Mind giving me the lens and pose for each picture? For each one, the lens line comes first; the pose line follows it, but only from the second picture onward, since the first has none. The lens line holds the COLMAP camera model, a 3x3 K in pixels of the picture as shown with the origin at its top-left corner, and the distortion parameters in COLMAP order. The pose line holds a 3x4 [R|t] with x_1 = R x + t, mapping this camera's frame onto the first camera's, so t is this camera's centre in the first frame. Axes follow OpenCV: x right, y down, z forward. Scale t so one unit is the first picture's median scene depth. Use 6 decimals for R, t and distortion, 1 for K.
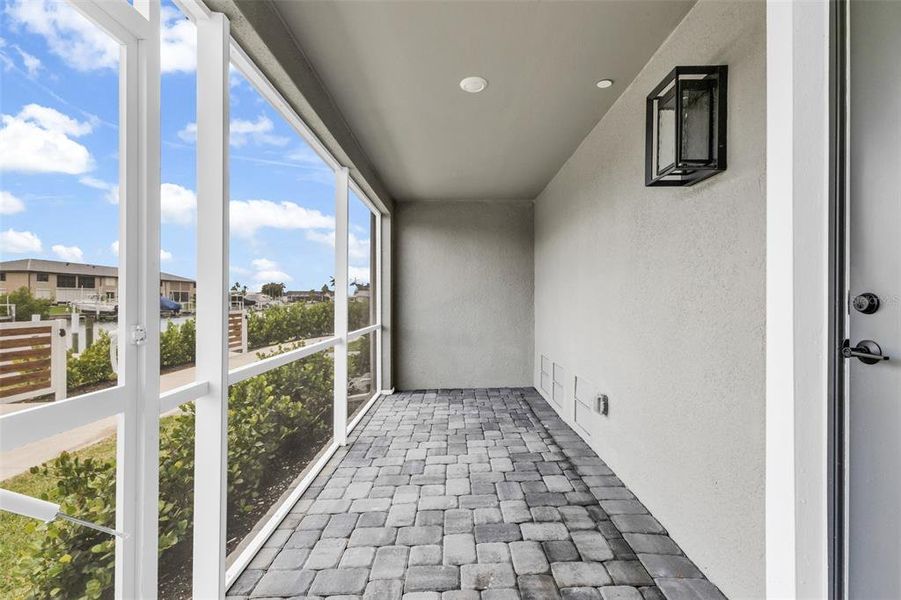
lens RADIAL K [[399.8, 0, 447.4], [0, 399.8, 299.2], [0, 0, 1]] dist [0.015217, -0.003008]
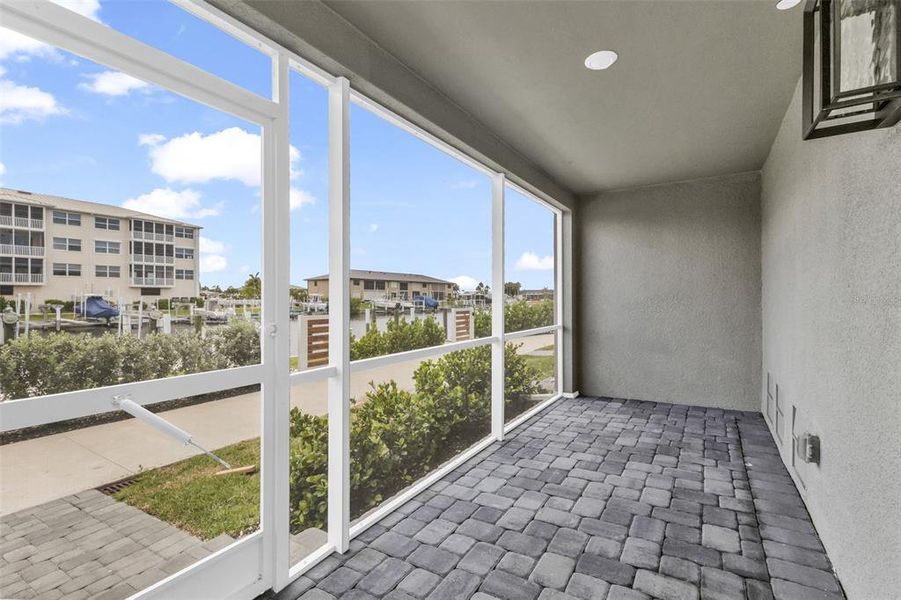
lens RADIAL K [[399.8, 0, 456.1], [0, 399.8, 297.9], [0, 0, 1]] dist [0.015217, -0.003008]
pose [[0.853353, -0.003231, -0.521323, 0.195802], [0.004072, 0.999992, 0.000467, -0.006885], [0.521317, -0.002522, 0.853359, 0.053142]]
